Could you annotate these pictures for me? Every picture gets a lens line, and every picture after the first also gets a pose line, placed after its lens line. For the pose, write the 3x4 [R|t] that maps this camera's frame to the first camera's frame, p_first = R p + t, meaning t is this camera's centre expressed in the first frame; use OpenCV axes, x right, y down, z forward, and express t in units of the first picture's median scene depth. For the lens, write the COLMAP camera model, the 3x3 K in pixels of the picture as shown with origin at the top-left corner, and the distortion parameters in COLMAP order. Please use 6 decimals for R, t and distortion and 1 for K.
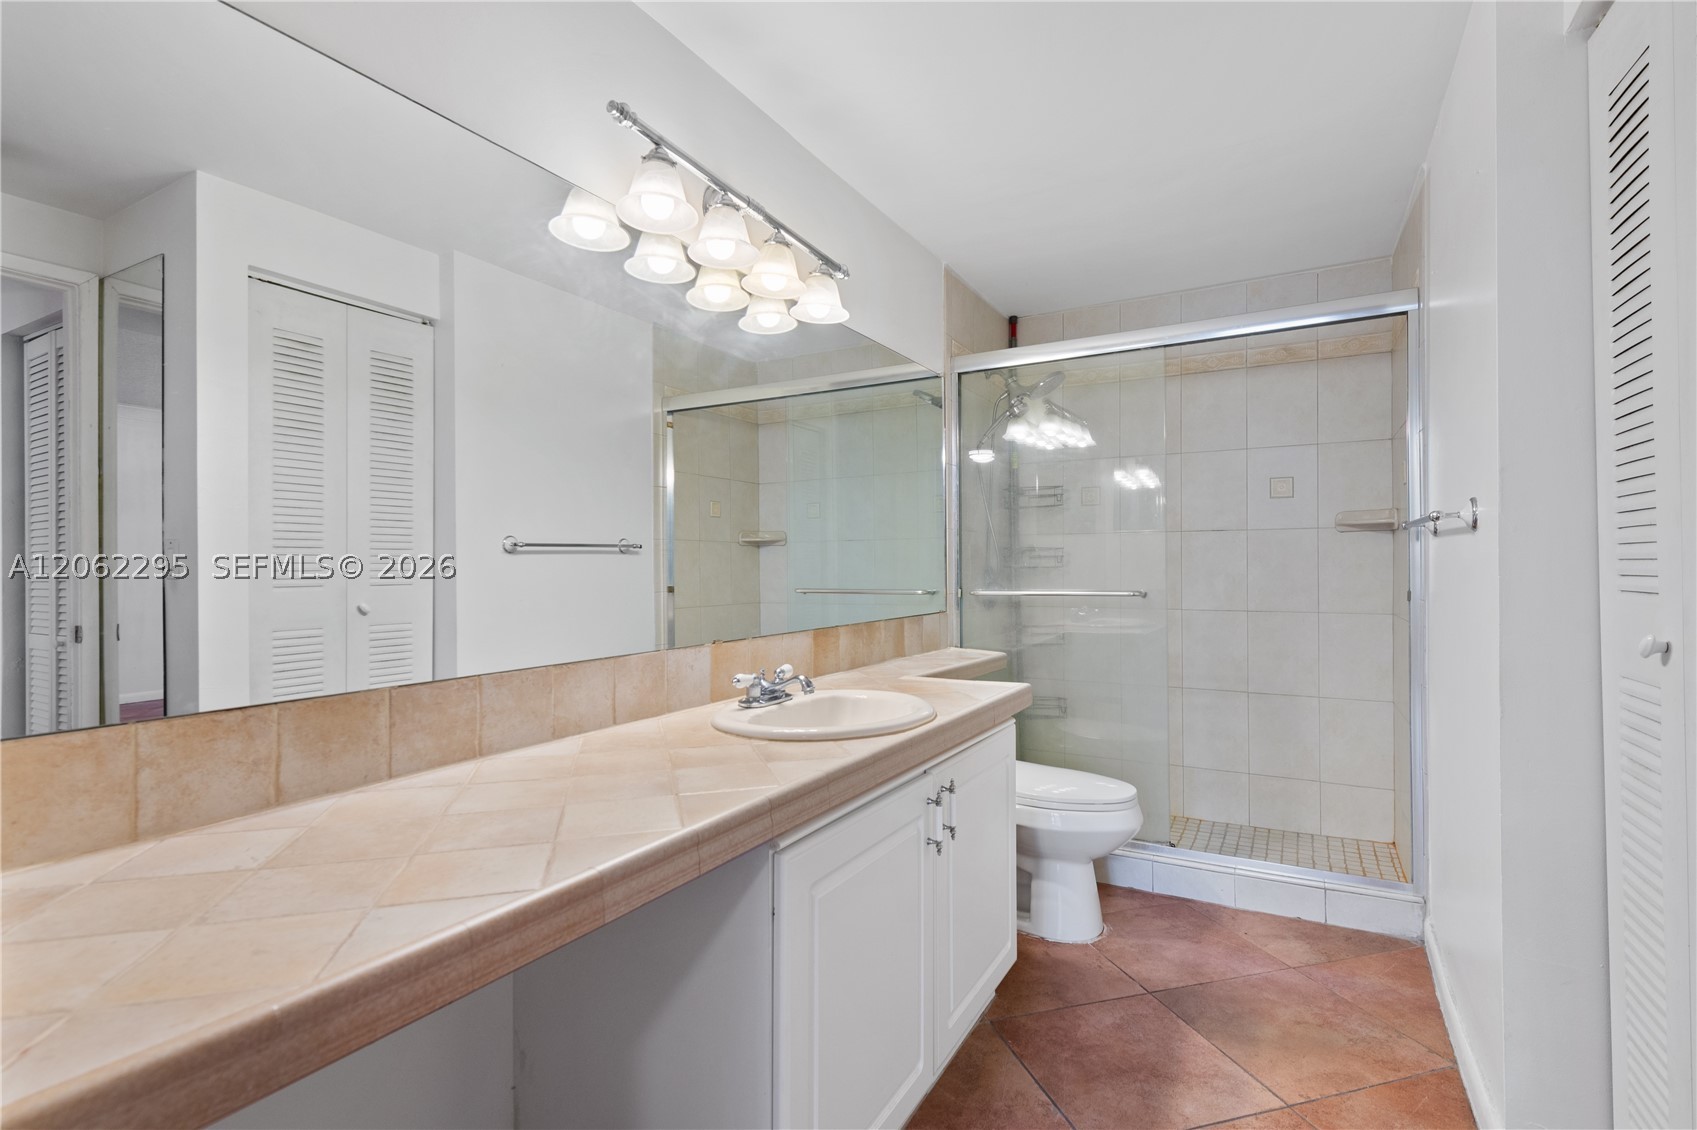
lens RADIAL K [[805.6, 0, 848.0], [0, 805.6, 563.3], [0, 0, 1]] dist [0.015426, -0.004506]
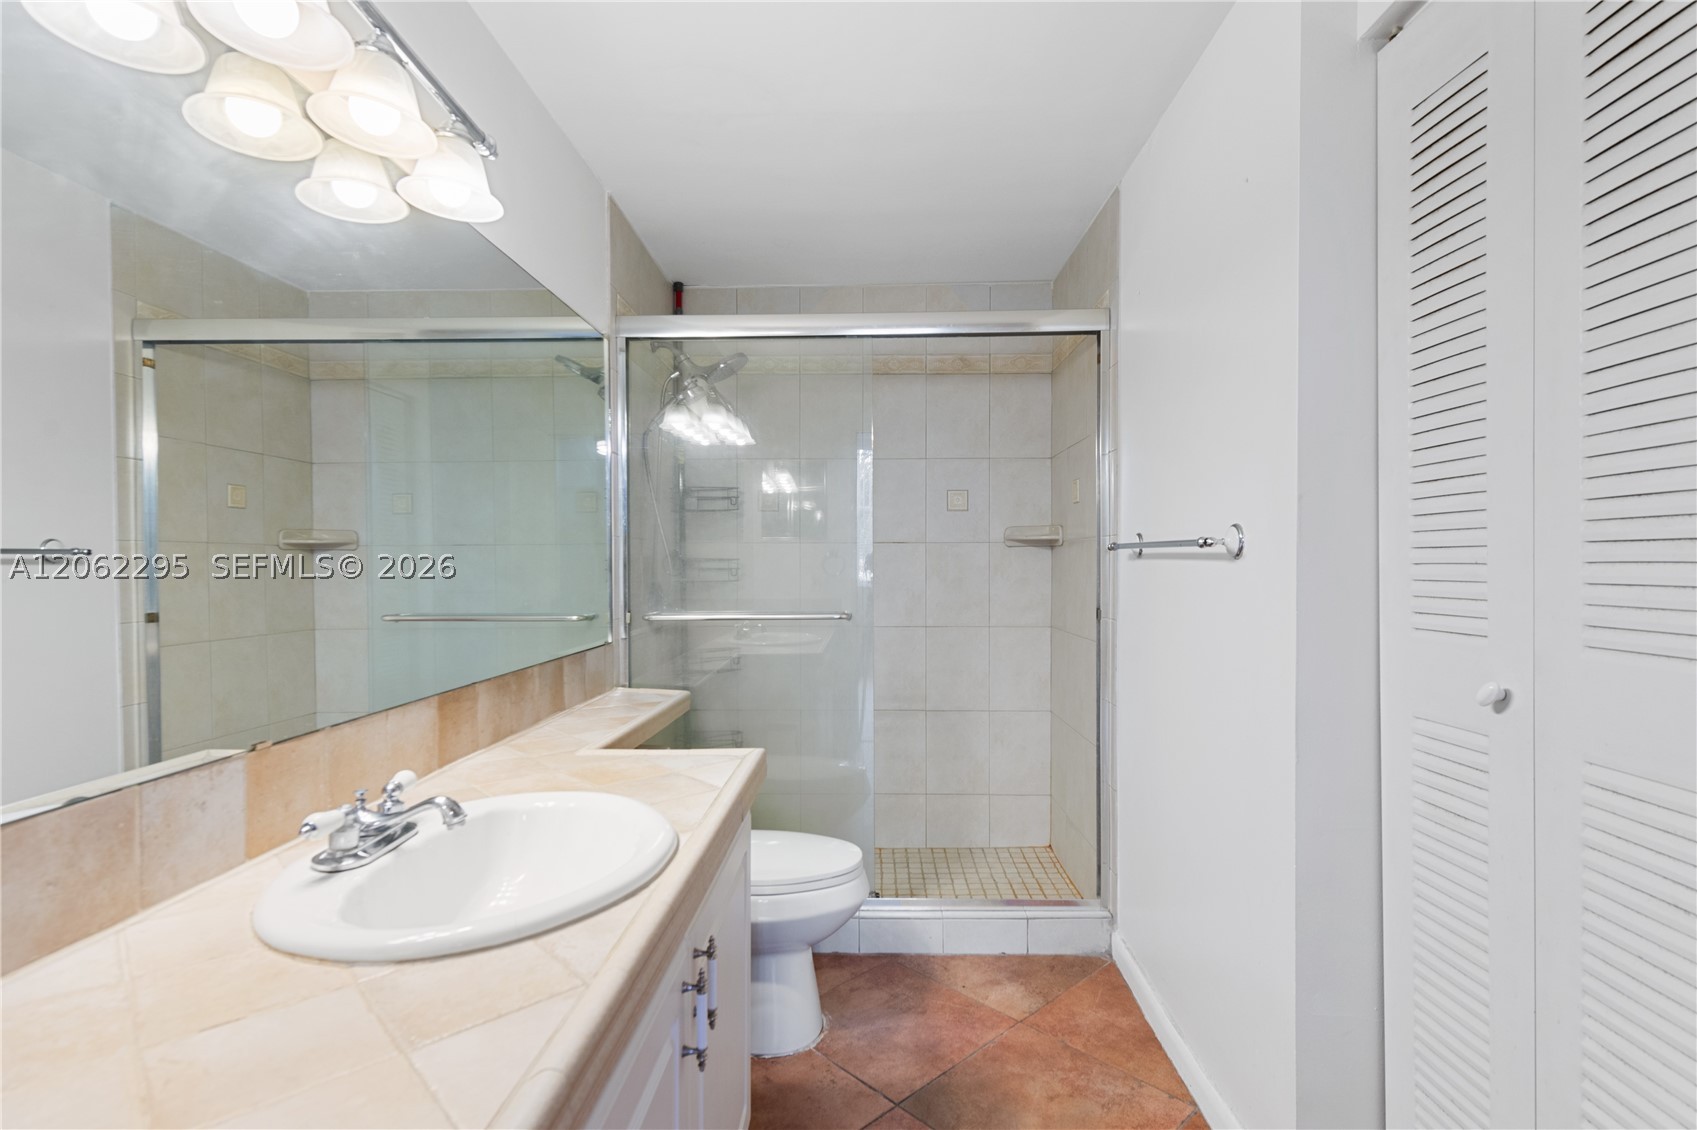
lens RADIAL K [[805.6, 0, 847.8], [0, 805.6, 573.1], [0, 0, 1]] dist [0.015426, -0.004506]
pose [[0.882220, -0.002918, 0.470828, -0.046868], [-0.003958, 0.999900, 0.013613, -0.020354], [-0.470820, -0.013873, 0.882120, 0.221137]]
